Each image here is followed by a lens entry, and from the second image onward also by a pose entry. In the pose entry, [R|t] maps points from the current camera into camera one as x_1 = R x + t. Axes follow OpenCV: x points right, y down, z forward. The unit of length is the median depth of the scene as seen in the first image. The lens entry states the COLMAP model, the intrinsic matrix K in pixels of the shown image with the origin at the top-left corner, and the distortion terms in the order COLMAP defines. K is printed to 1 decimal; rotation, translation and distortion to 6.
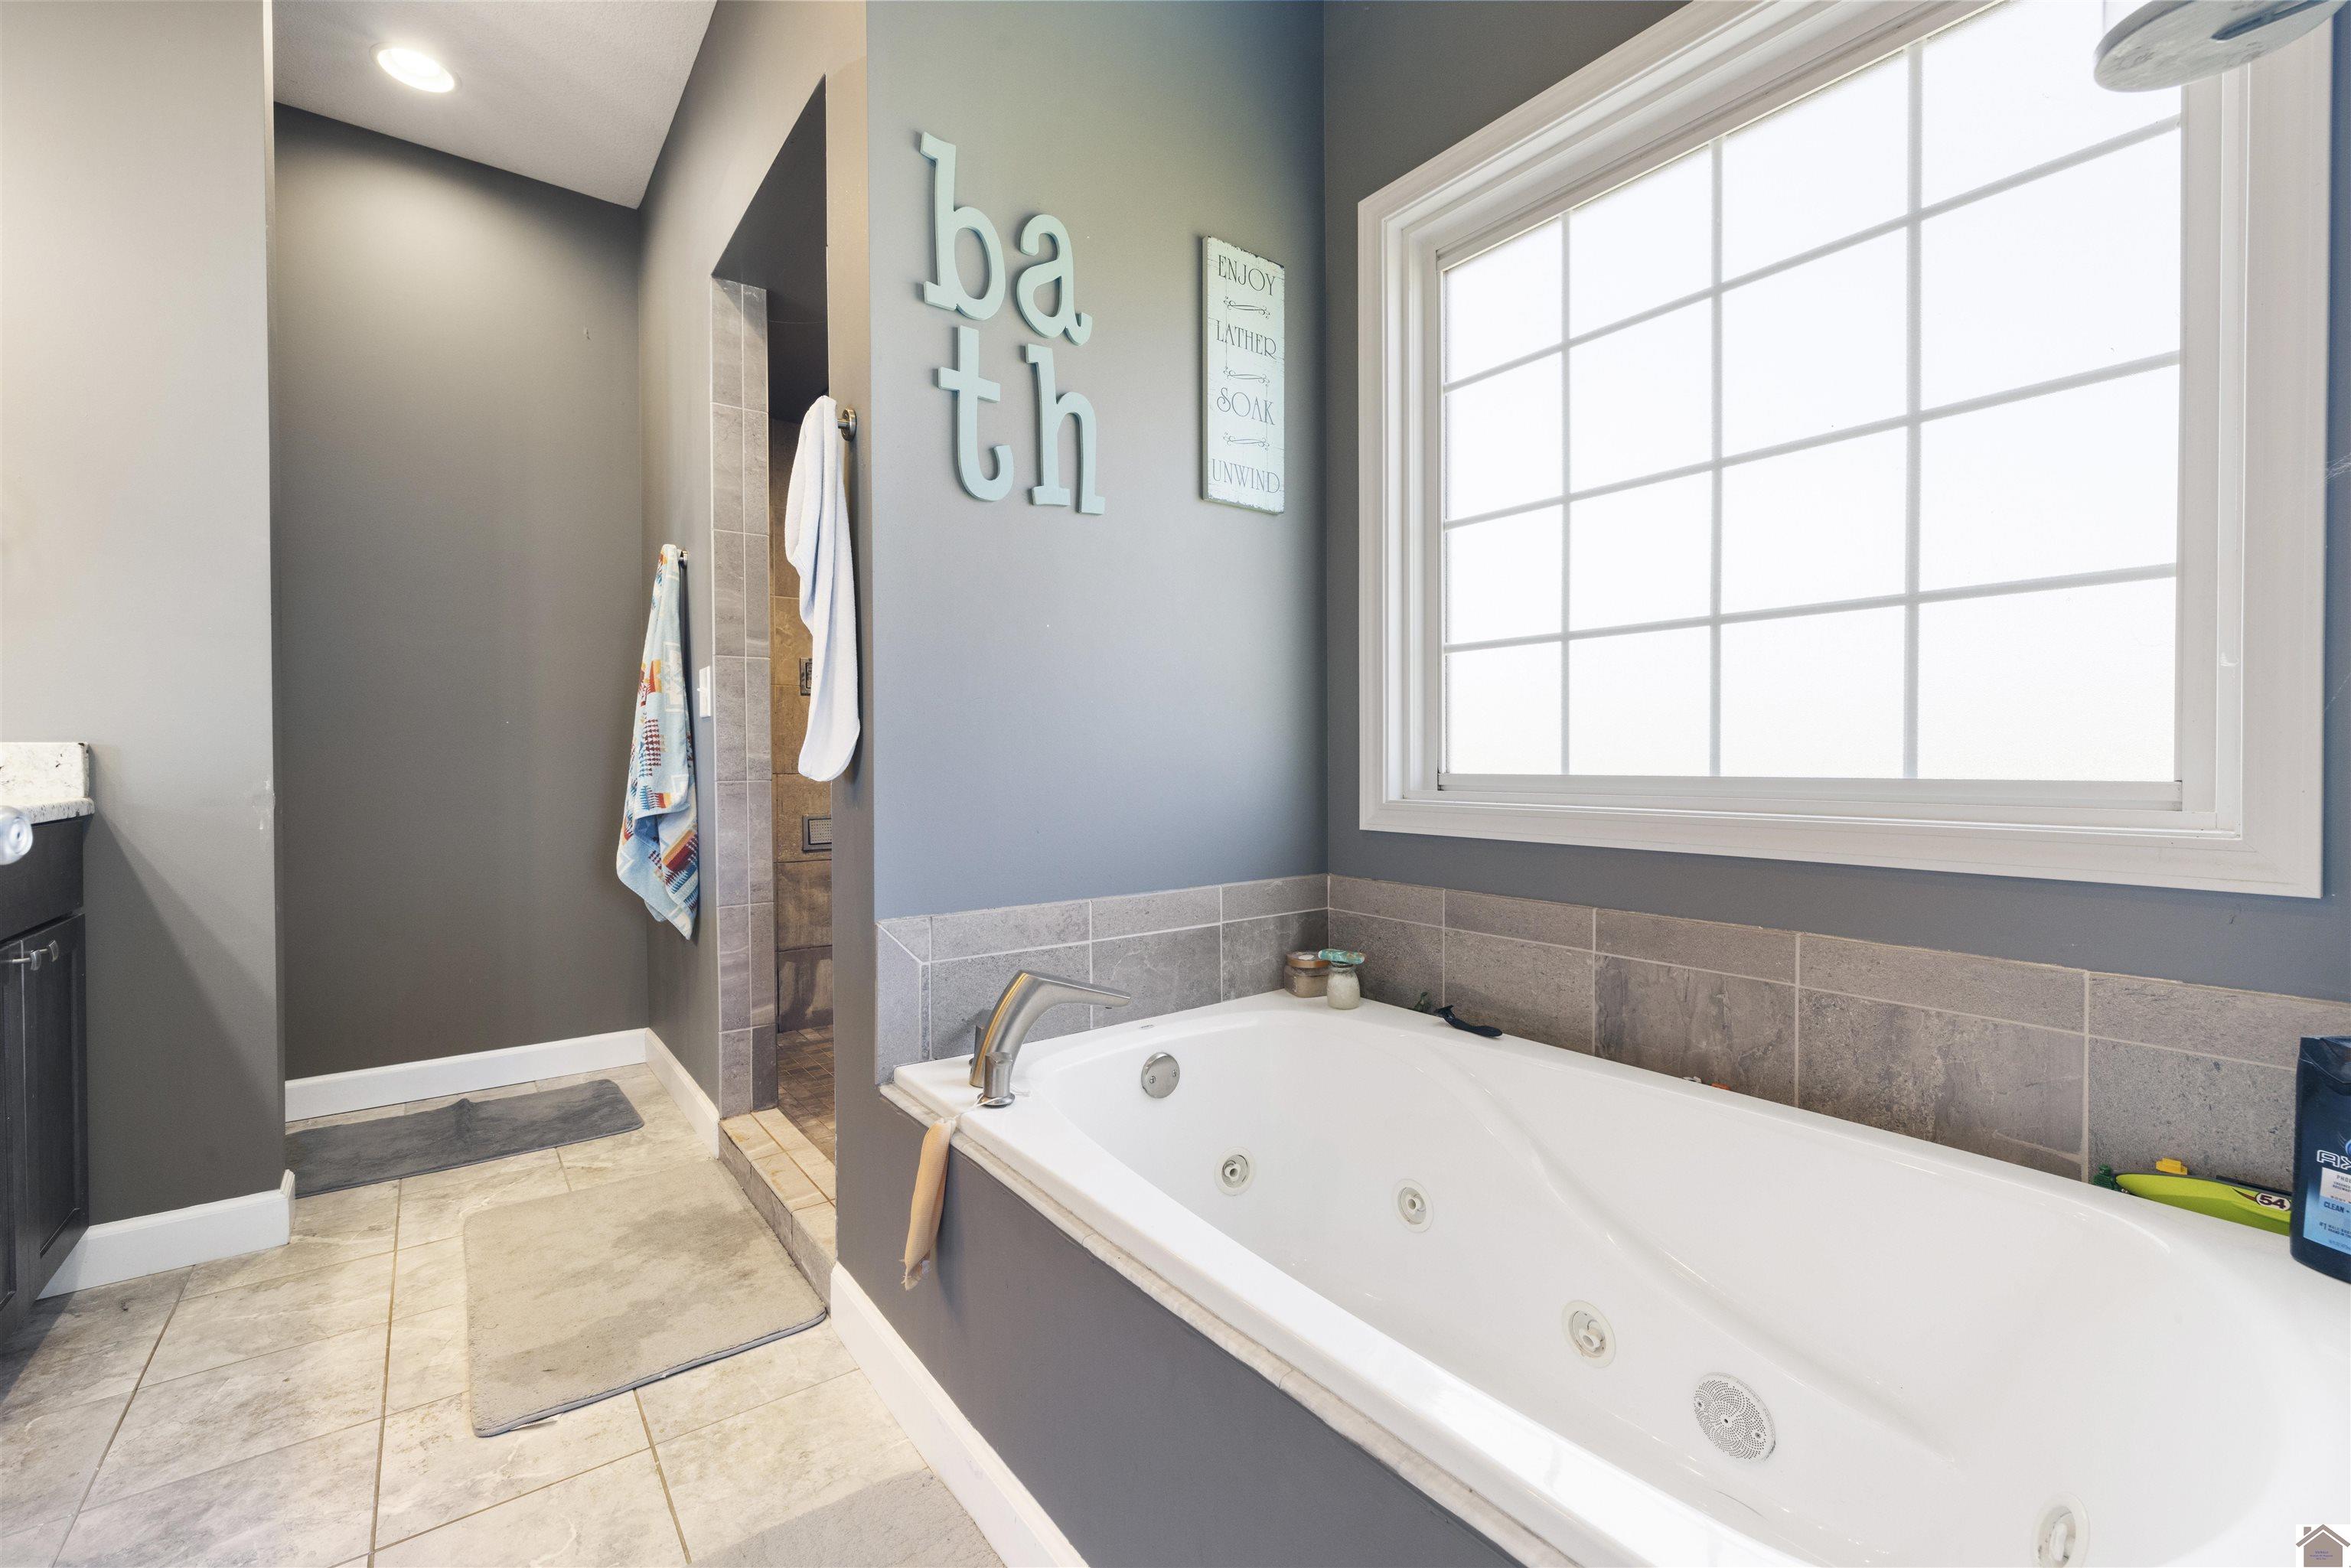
lens RADIAL K [[981.6, 0, 1166.8], [0, 981.6, 773.0], [0, 0, 1]] dist [0.001229, -0.000483]
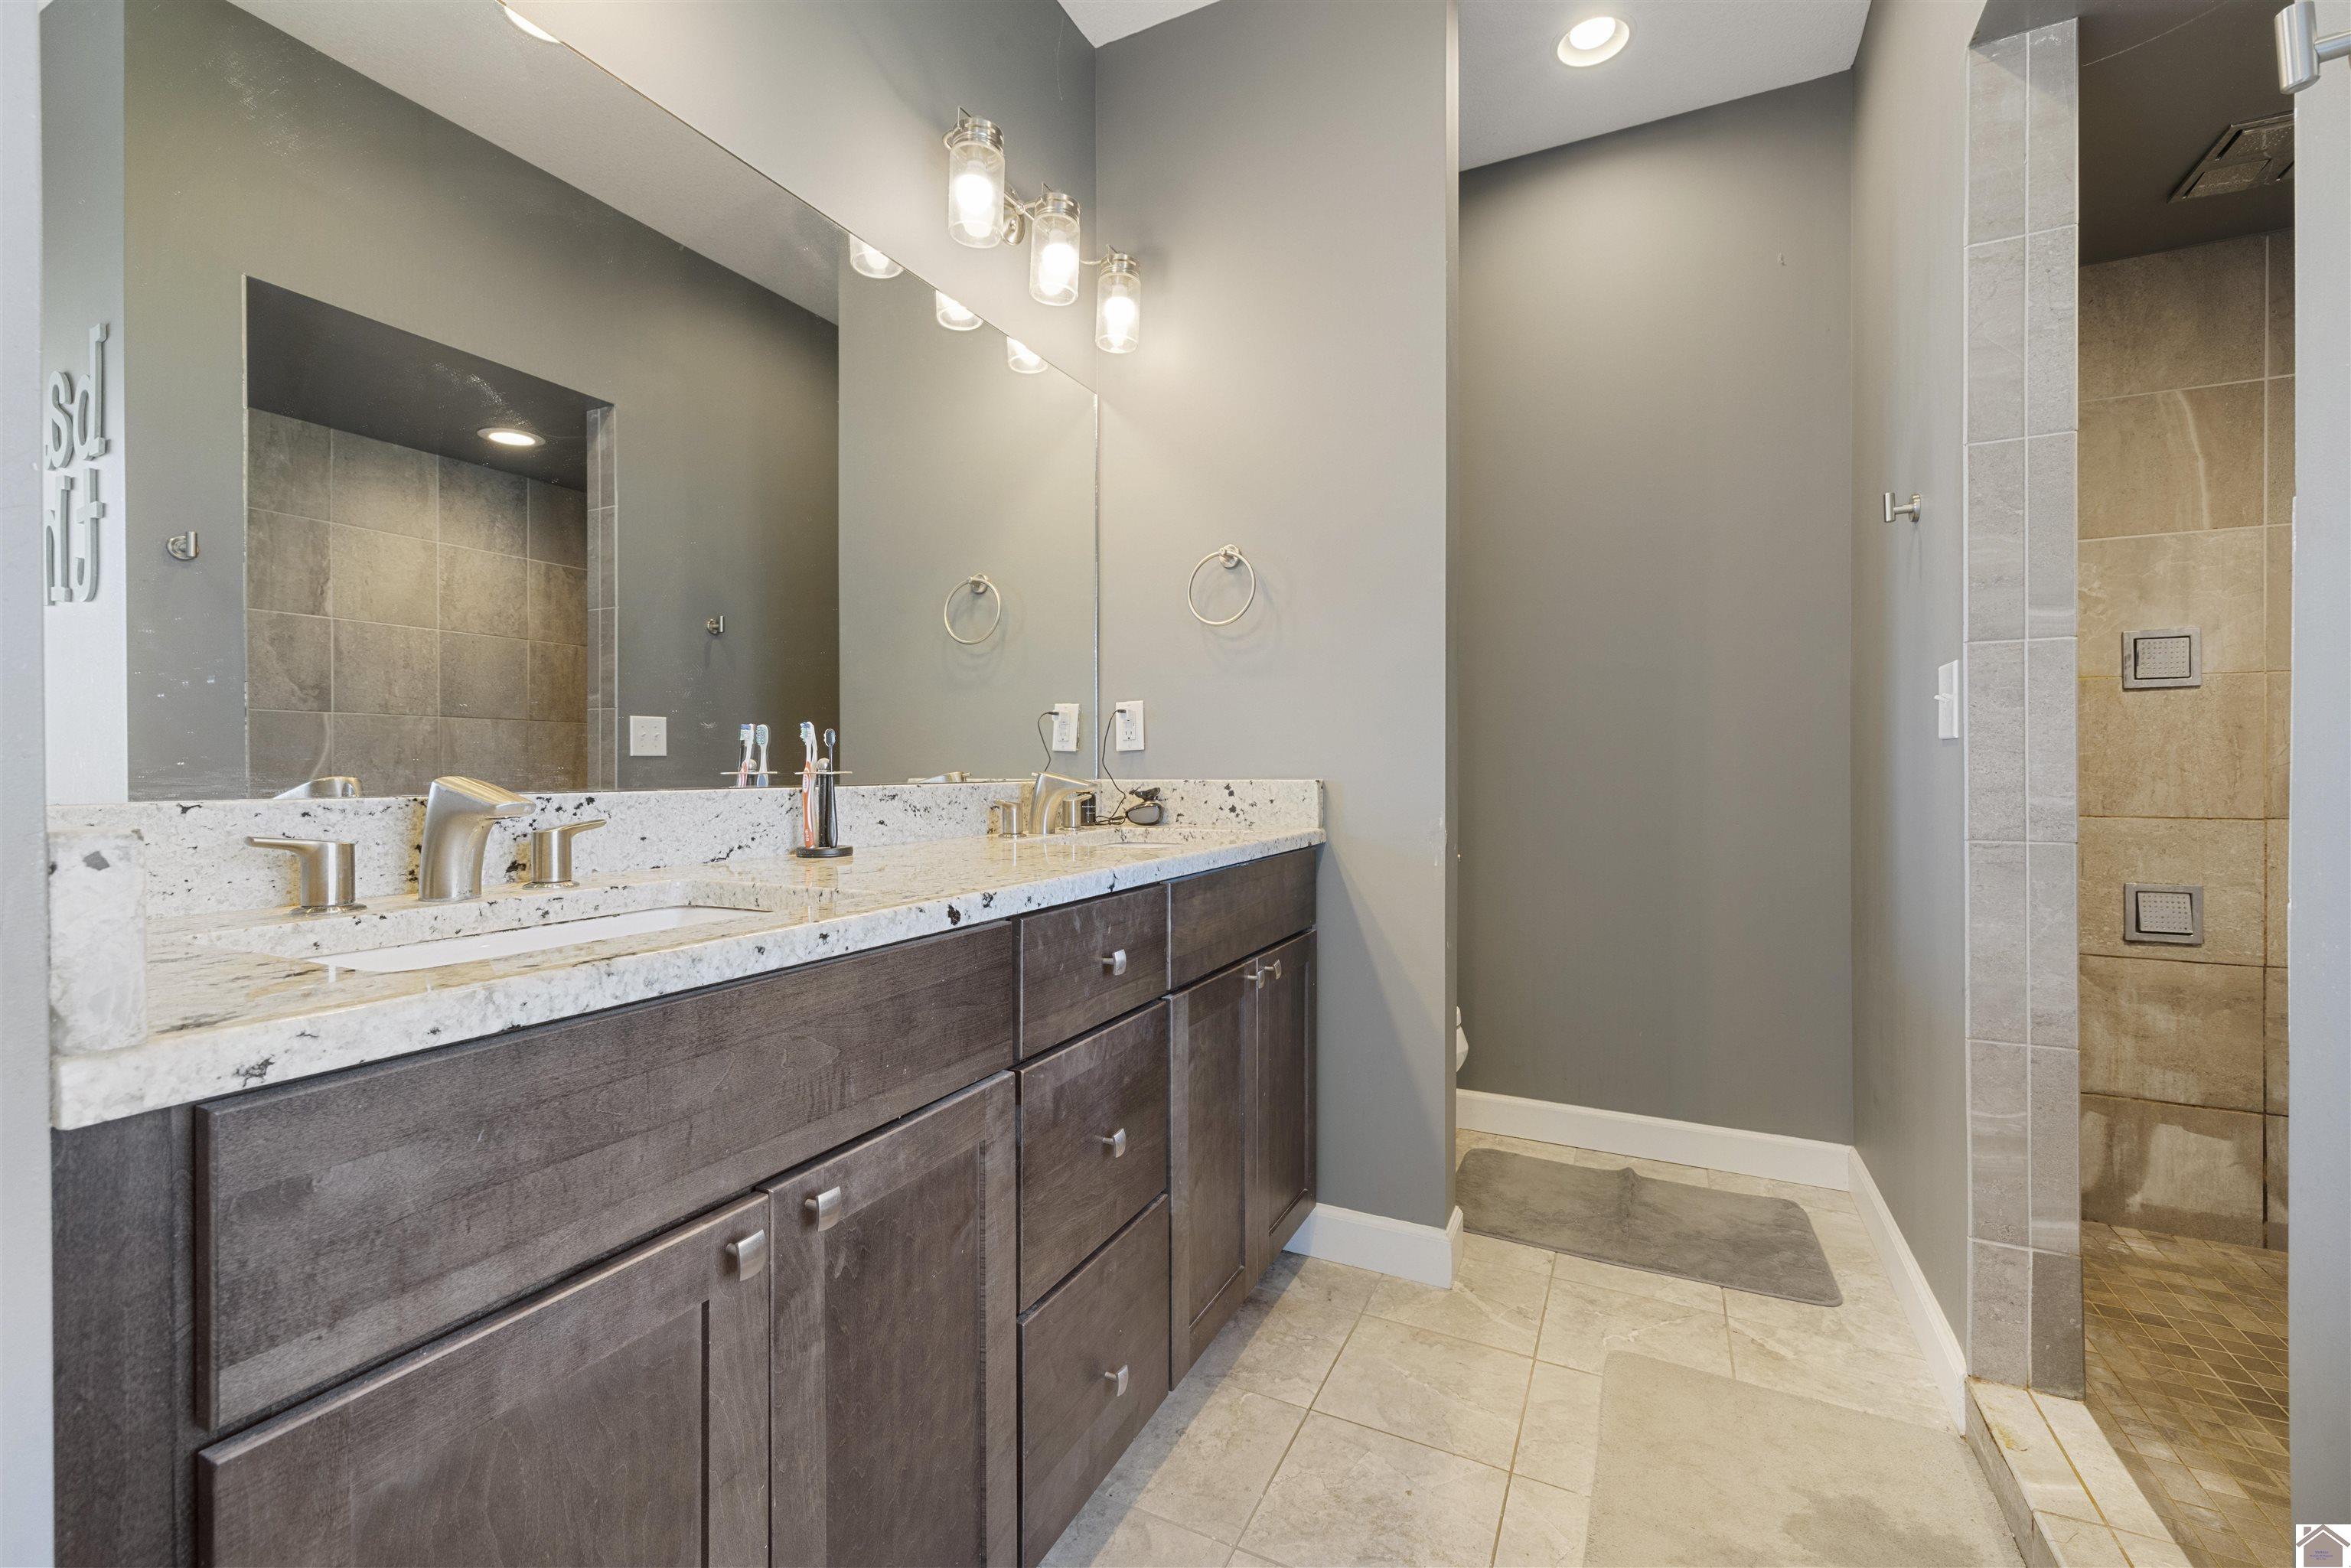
lens RADIAL K [[980.7, 0, 1164.2], [0, 980.7, 770.9], [0, 0, 1]] dist [0.000576, 0.000075]
pose [[0.447071, 0.005891, -0.894479, -0.122674], [-0.011805, 0.999930, 0.000685, -0.030410], [0.894421, 0.010253, 0.447109, 0.248845]]
